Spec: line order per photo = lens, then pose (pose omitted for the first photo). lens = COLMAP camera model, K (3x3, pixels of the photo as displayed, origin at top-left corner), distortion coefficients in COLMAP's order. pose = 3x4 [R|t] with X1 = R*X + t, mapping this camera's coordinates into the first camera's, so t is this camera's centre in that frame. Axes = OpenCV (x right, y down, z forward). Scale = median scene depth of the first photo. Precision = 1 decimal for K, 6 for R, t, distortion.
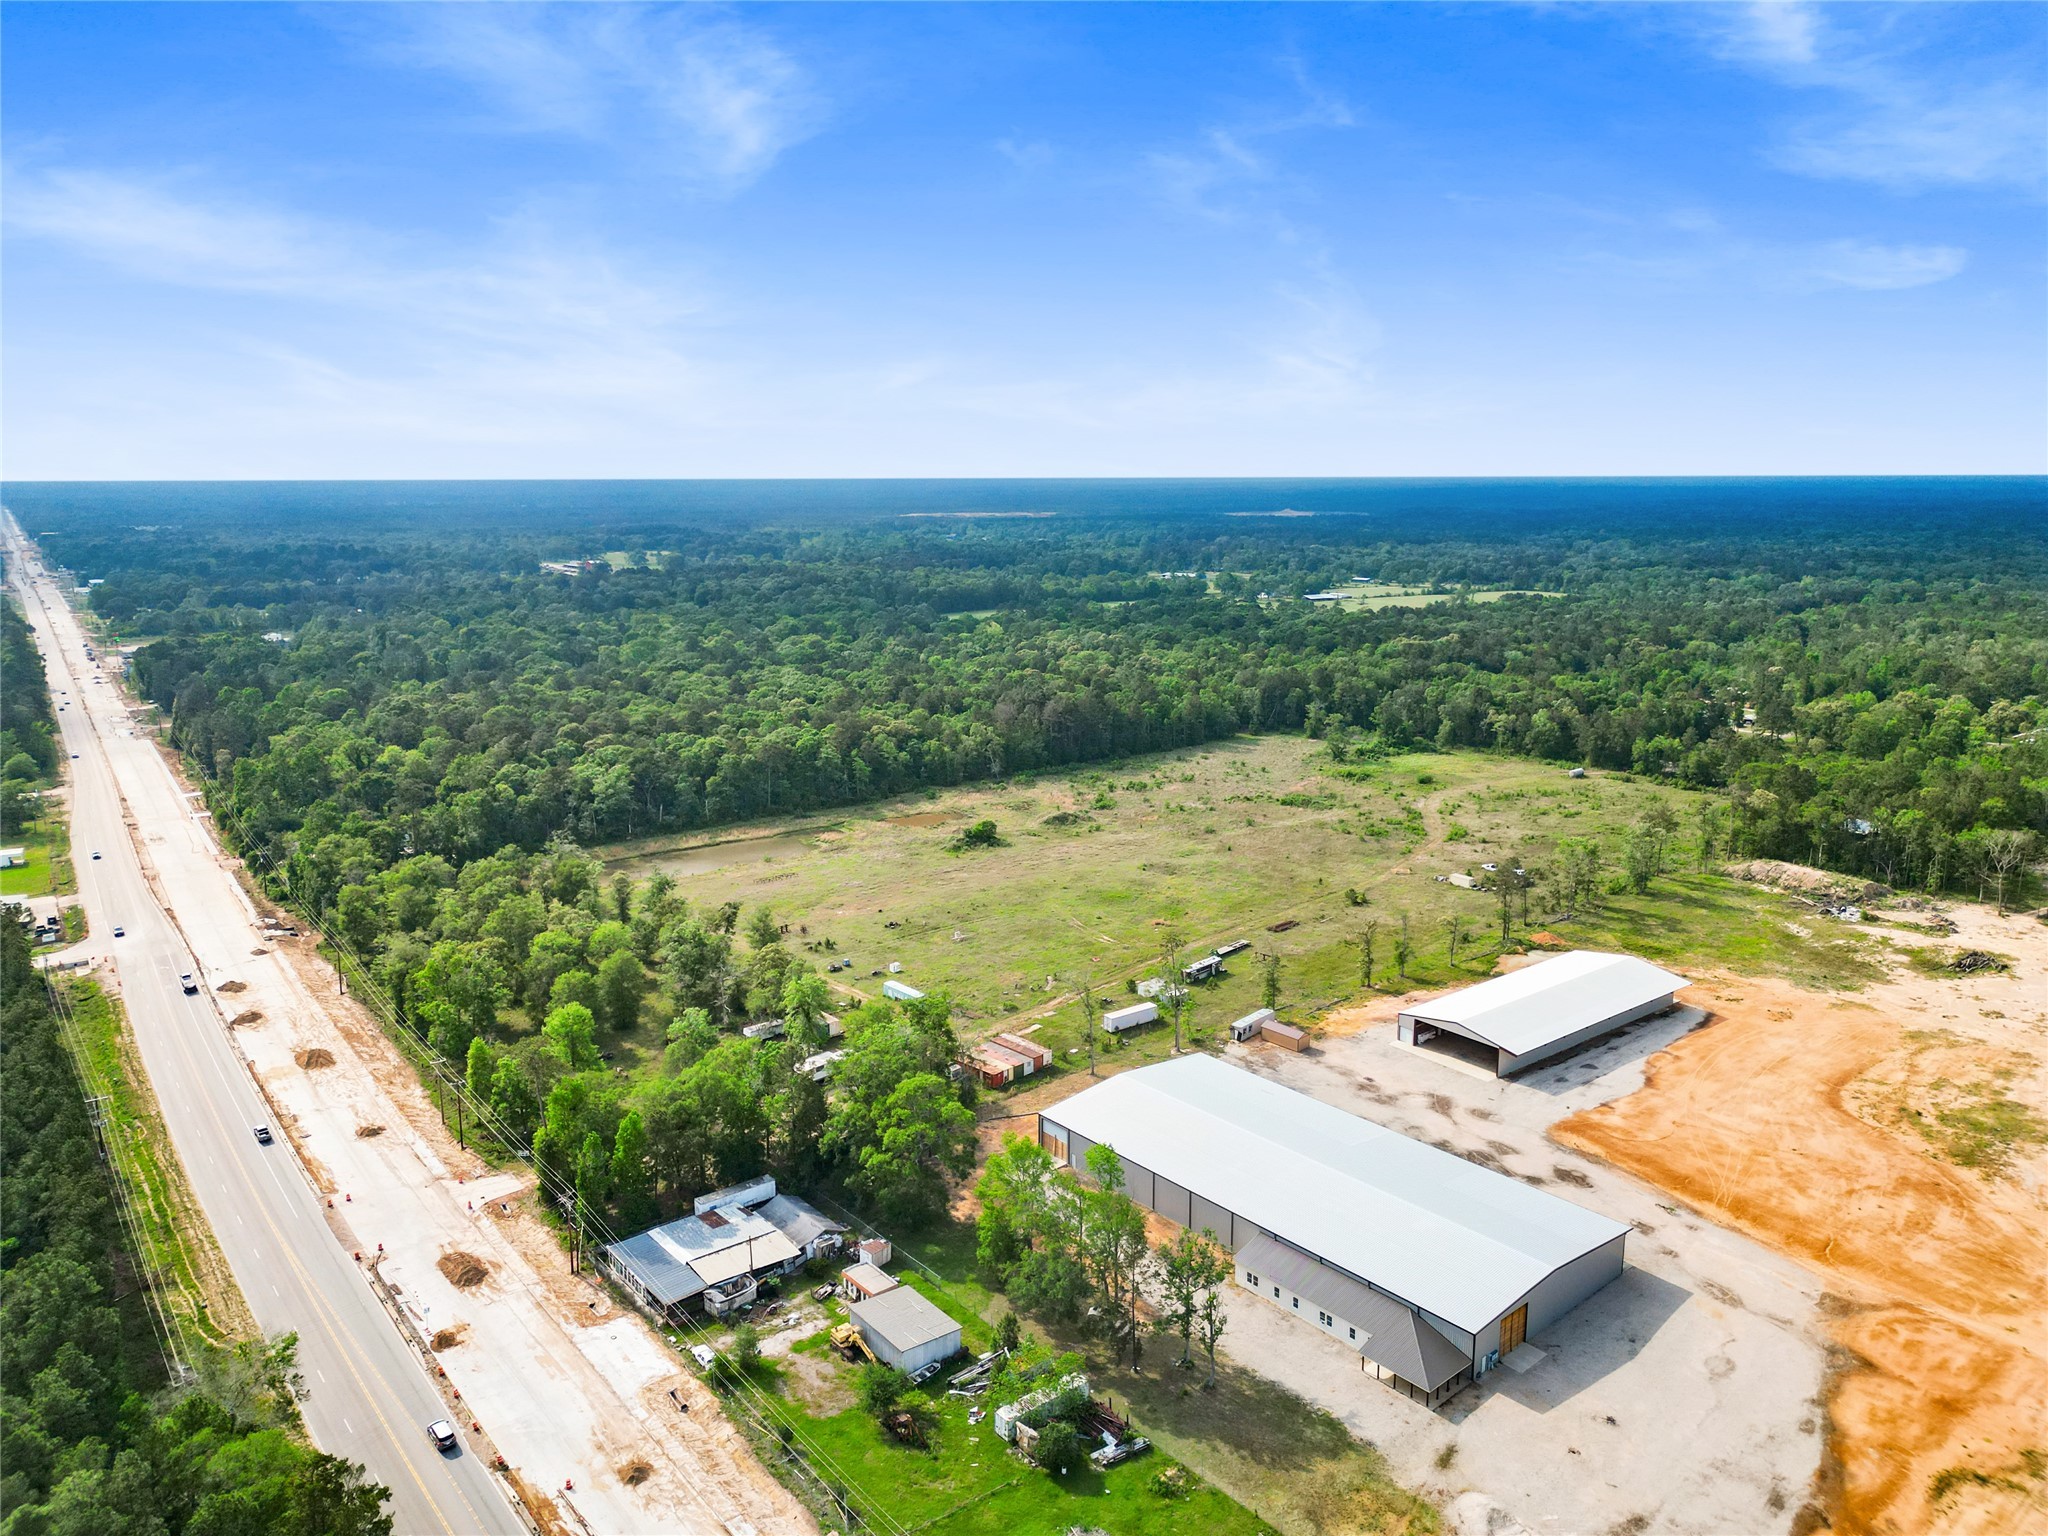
lens RADIAL K [[1430.9, 0, 1027.1], [0, 1430.9, 768.3], [0, 0, 1]] dist [0.052129, -0.037065]
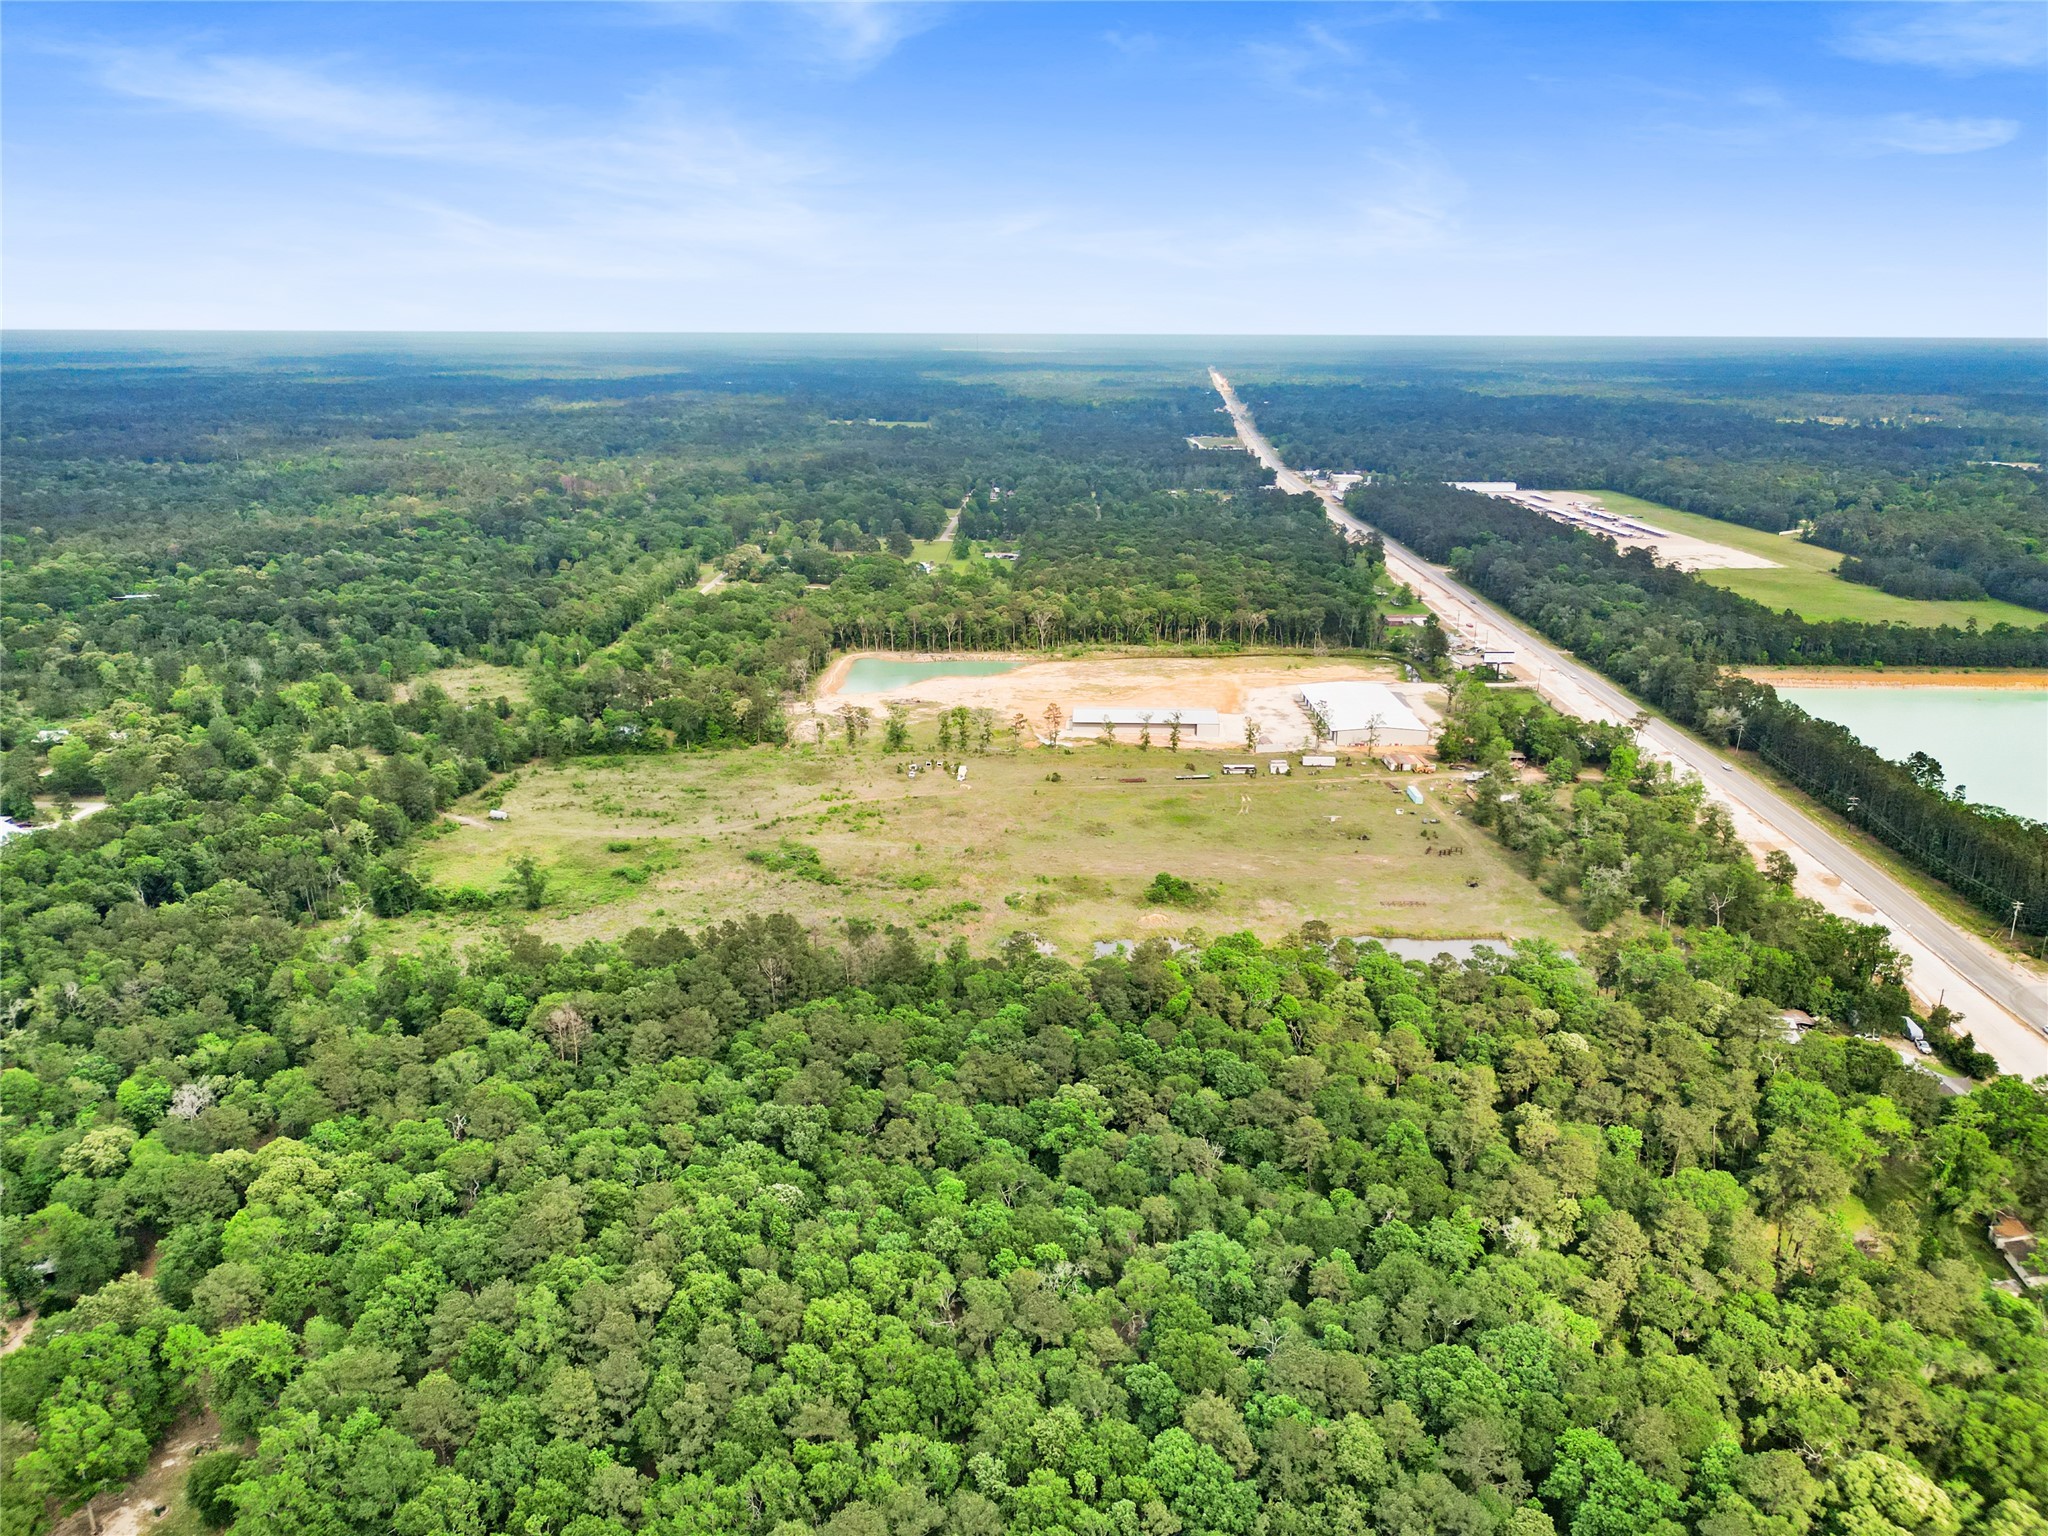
lens RADIAL K [[1430.9, 0, 1034.4], [0, 1430.9, 766.5], [0, 0, 1]] dist [0.052129, -0.037065]
pose [[-0.763293, -0.193561, 0.616375, -0.764094], [0.120898, 0.894414, 0.430589, -0.645573], [-0.634639, 0.403184, -0.659299, 2.315945]]
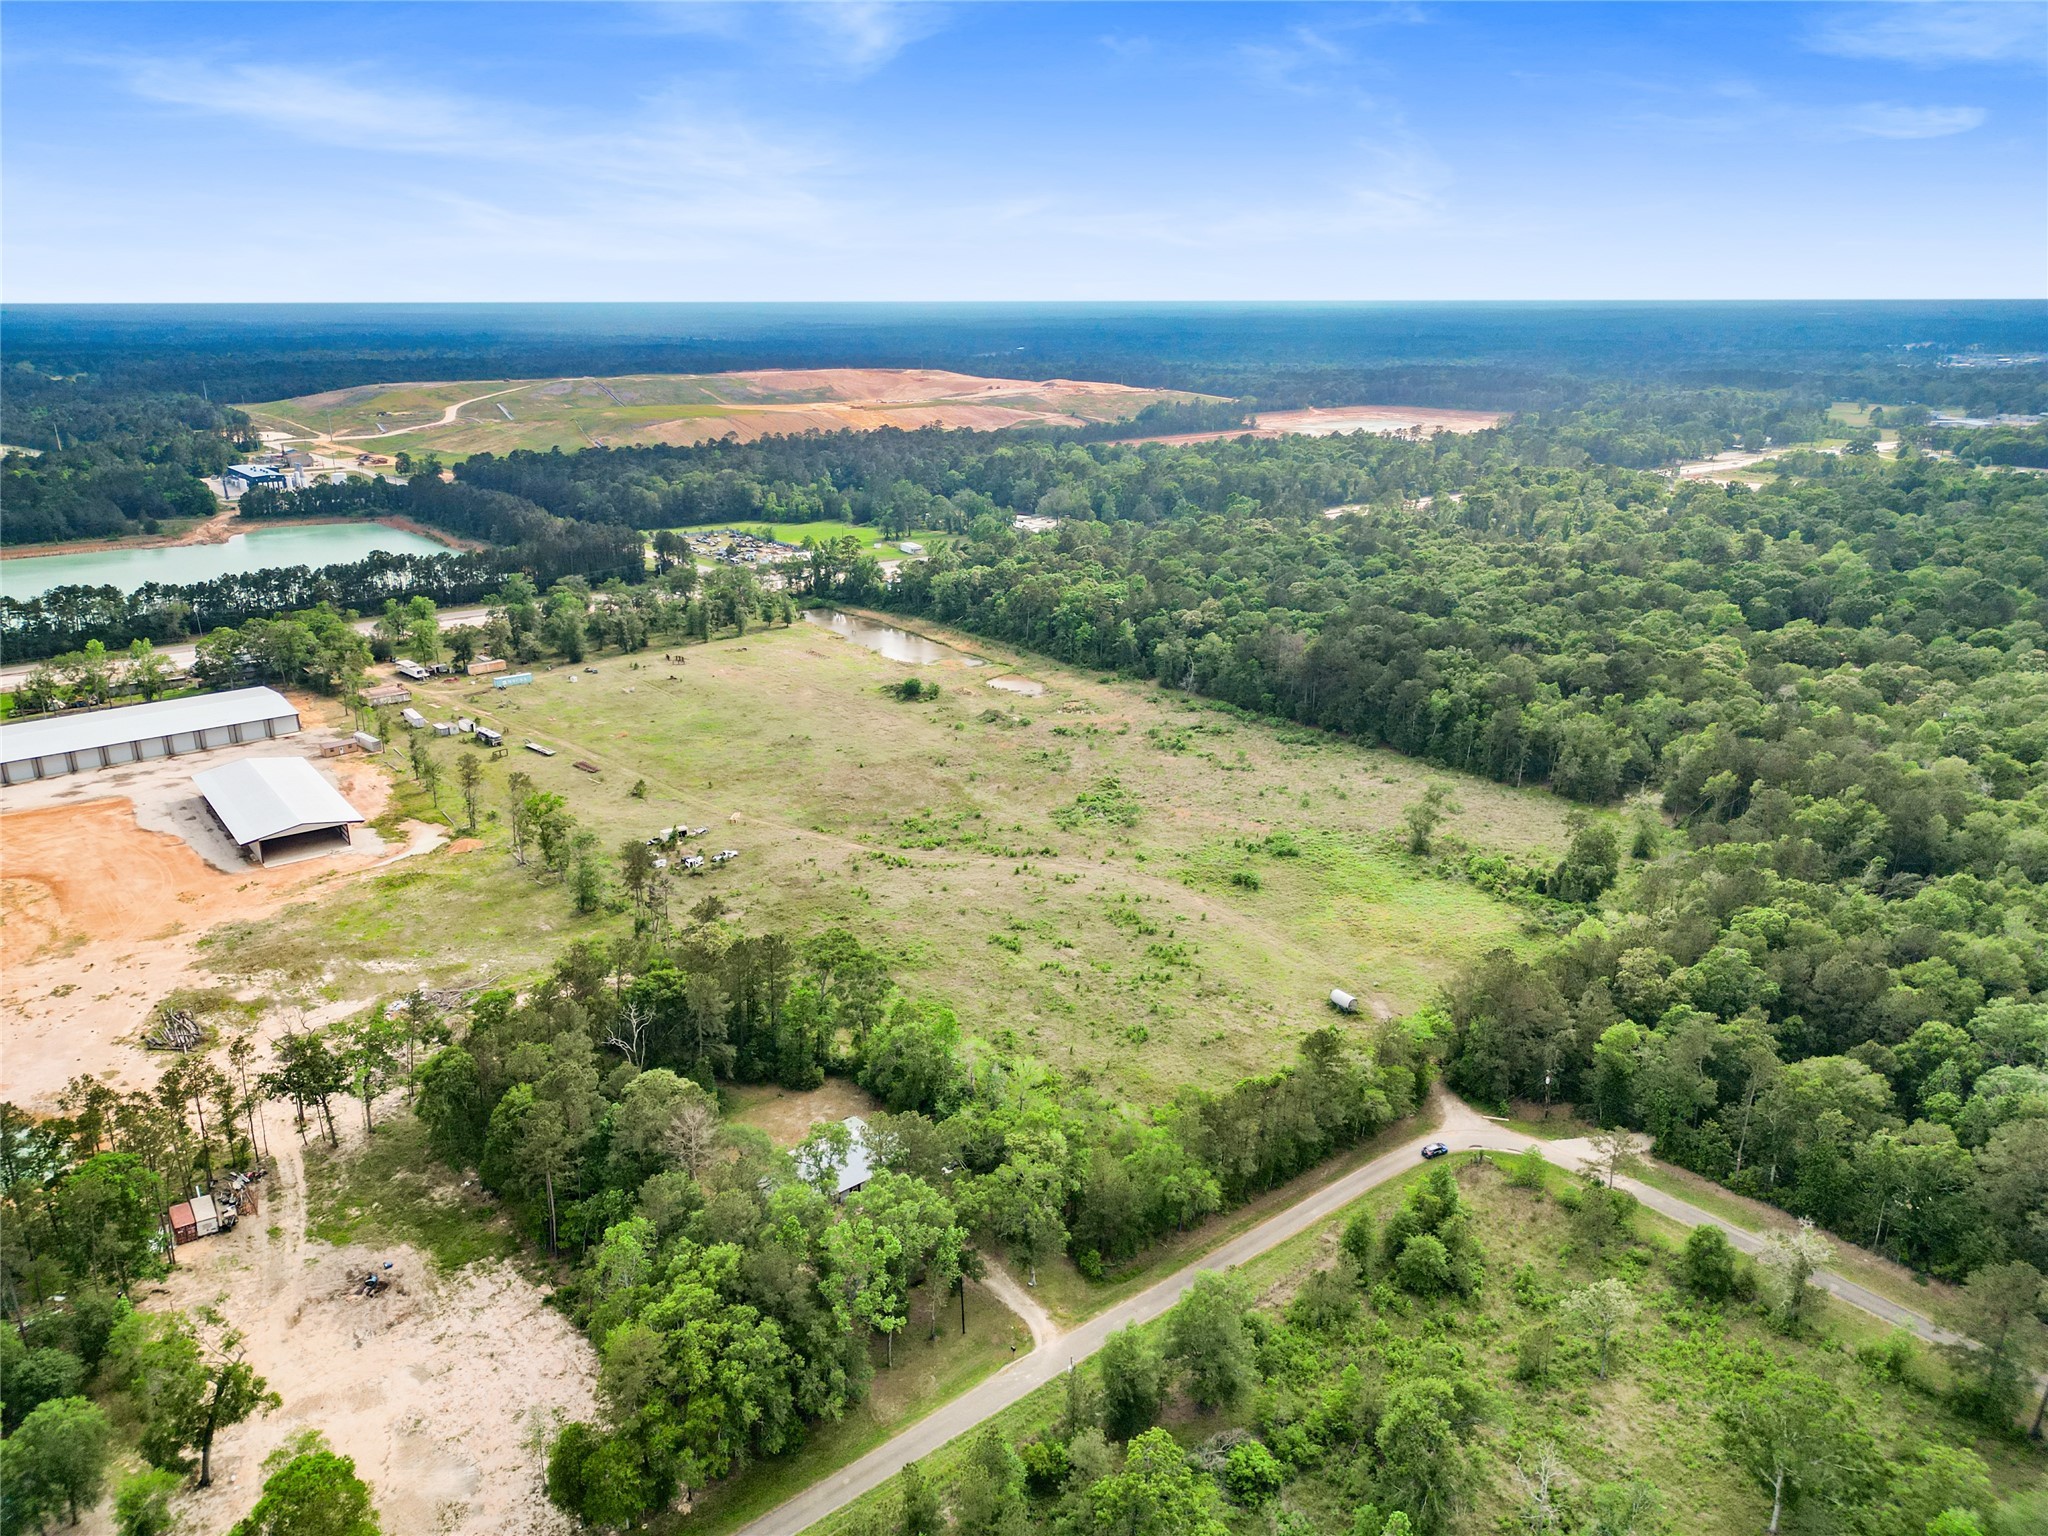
lens RADIAL K [[1430.9, 0, 1035.2], [0, 1430.9, 748.9], [0, 0, 1]] dist [0.052129, -0.037065]
pose [[-0.005235, 0.299707, -0.954017, 1.397425], [-0.200081, 0.934424, 0.294650, -0.342660], [0.979765, 0.192423, 0.055074, 1.426297]]
